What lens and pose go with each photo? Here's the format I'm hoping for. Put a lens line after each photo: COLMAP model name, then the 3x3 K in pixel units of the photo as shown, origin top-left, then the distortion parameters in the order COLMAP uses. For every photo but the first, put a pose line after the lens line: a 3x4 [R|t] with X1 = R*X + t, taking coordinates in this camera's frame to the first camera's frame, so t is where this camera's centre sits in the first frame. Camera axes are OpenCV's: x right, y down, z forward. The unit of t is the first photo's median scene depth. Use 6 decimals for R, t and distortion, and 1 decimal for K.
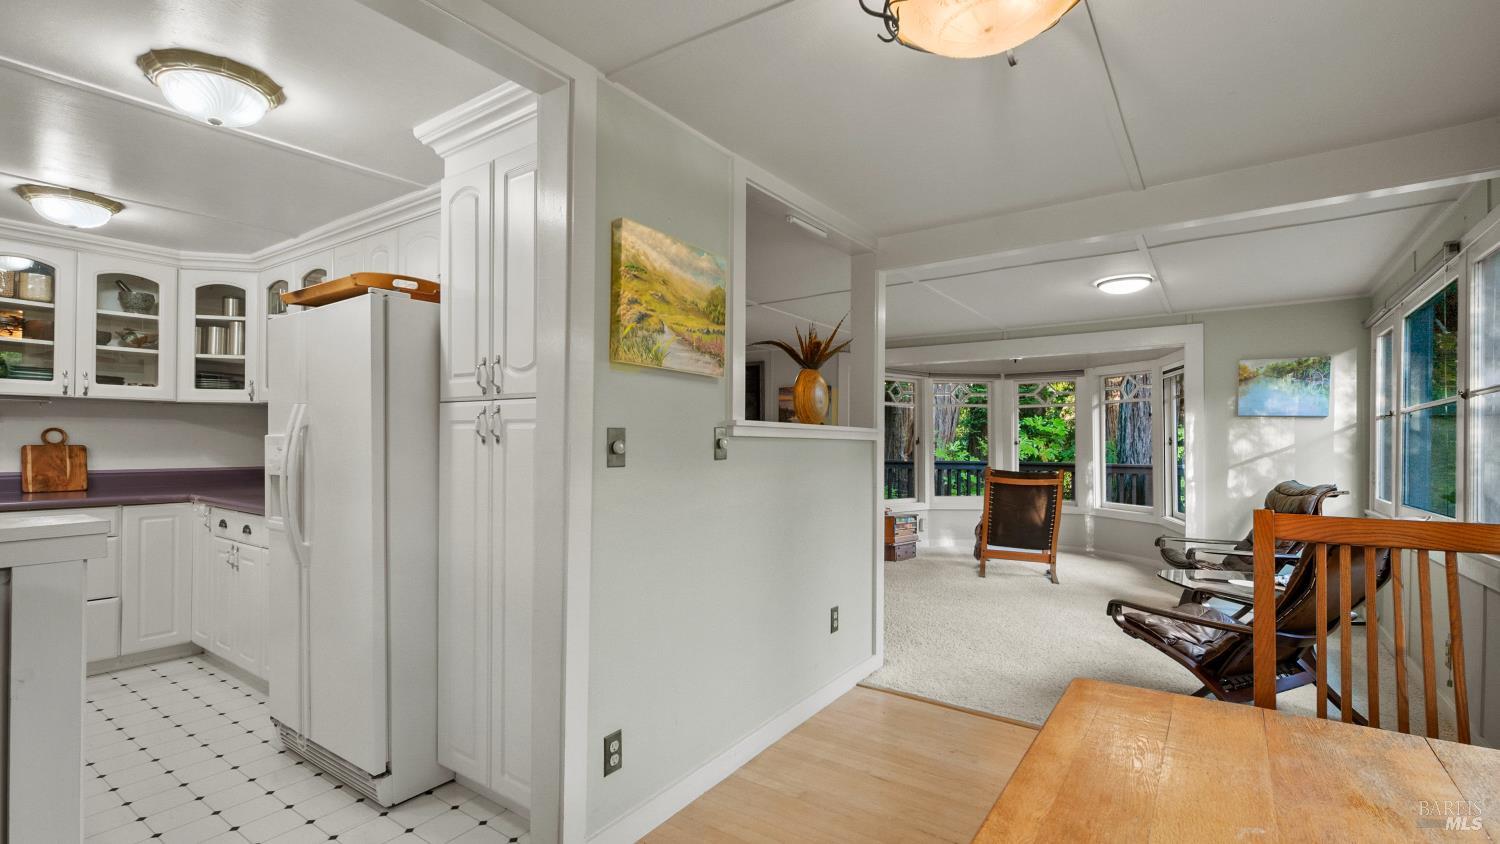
lens RADIAL K [[679.2, 0, 736.3], [0, 679.2, 440.1], [0, 0, 1]] dist [0.015526, -0.008491]
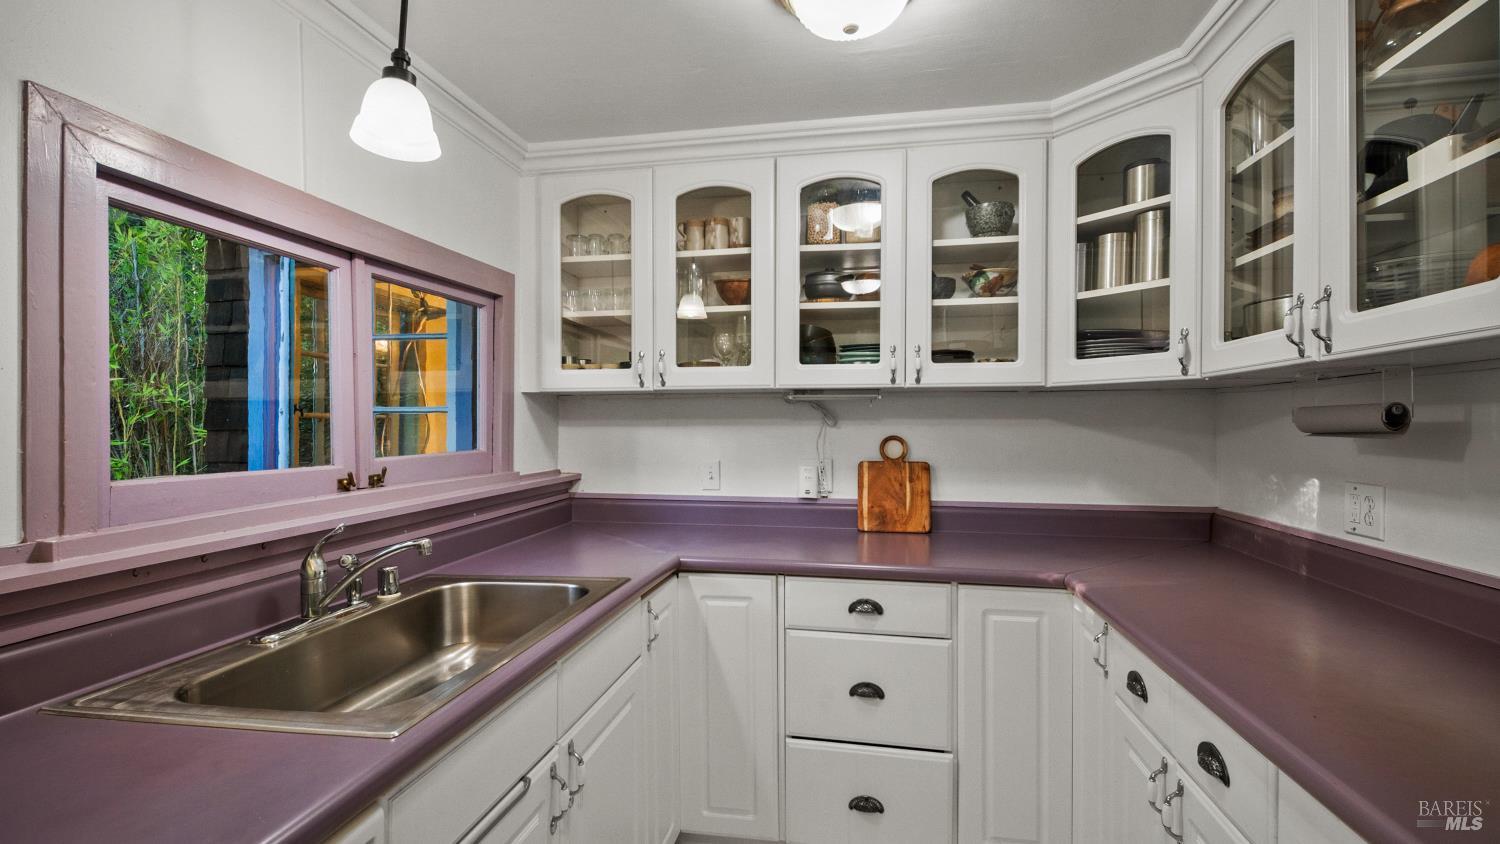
lens RADIAL K [[674.1, 0, 746.3], [0, 674.1, 426.4], [0, 0, 1]] dist [0.013455, -0.009662]
pose [[0.424336, -0.009137, -0.905459, -0.463710], [0.001454, 0.999955, -0.009409, -0.021036], [0.905504, 0.002676, 0.424330, 0.594214]]
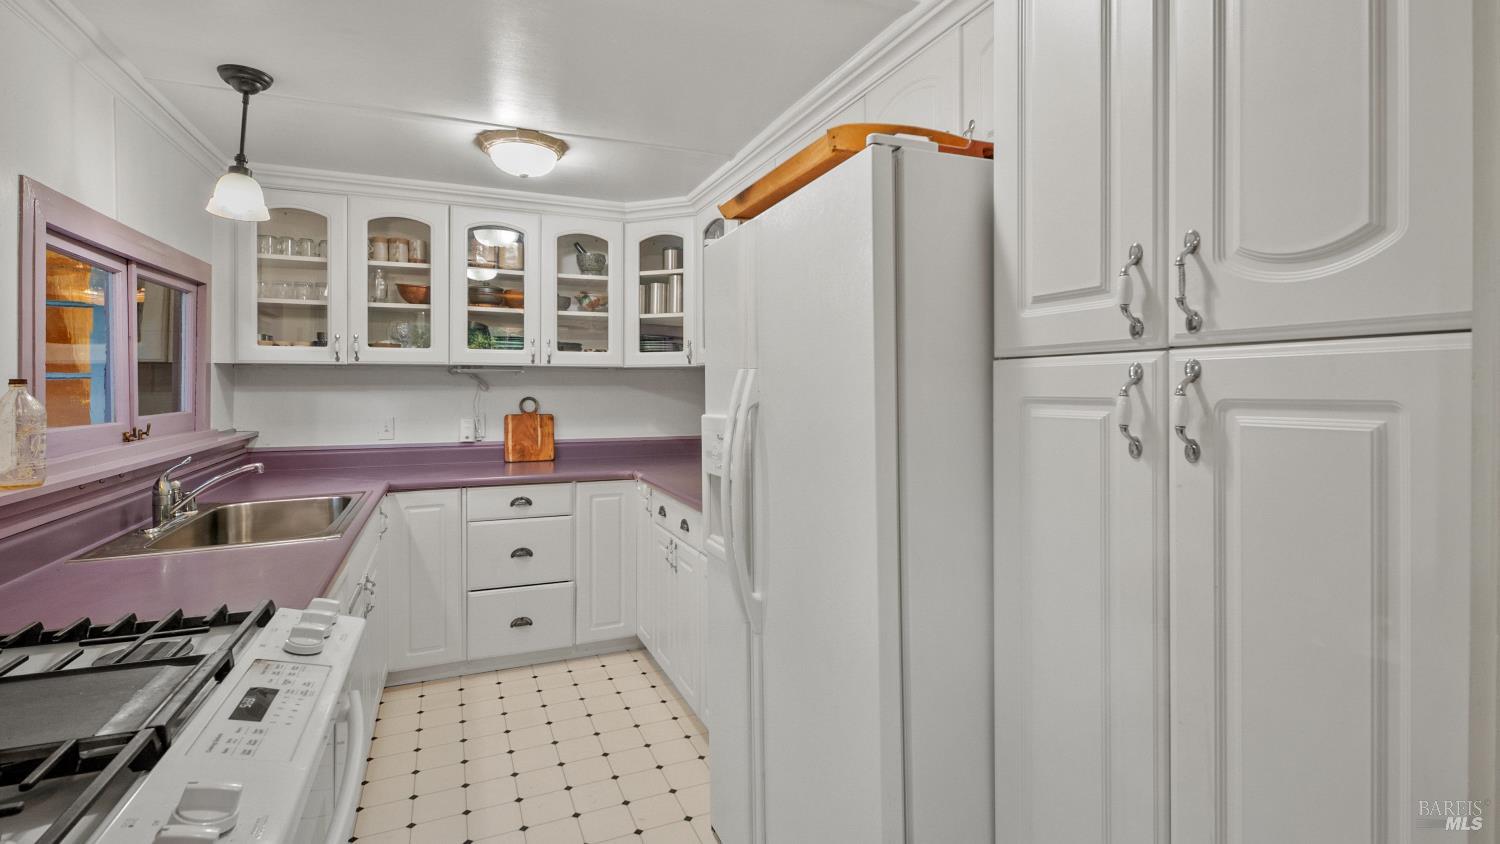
lens RADIAL K [[684.1, 0, 742.9], [0, 684.1, 389.9], [0, 0, 1]] dist [0.010713, -0.007932]
pose [[0.854338, -0.009717, -0.519626, -0.213301], [0.008239, 0.999953, -0.005153, -0.020506], [0.519652, 0.000122, 0.854378, 0.311664]]
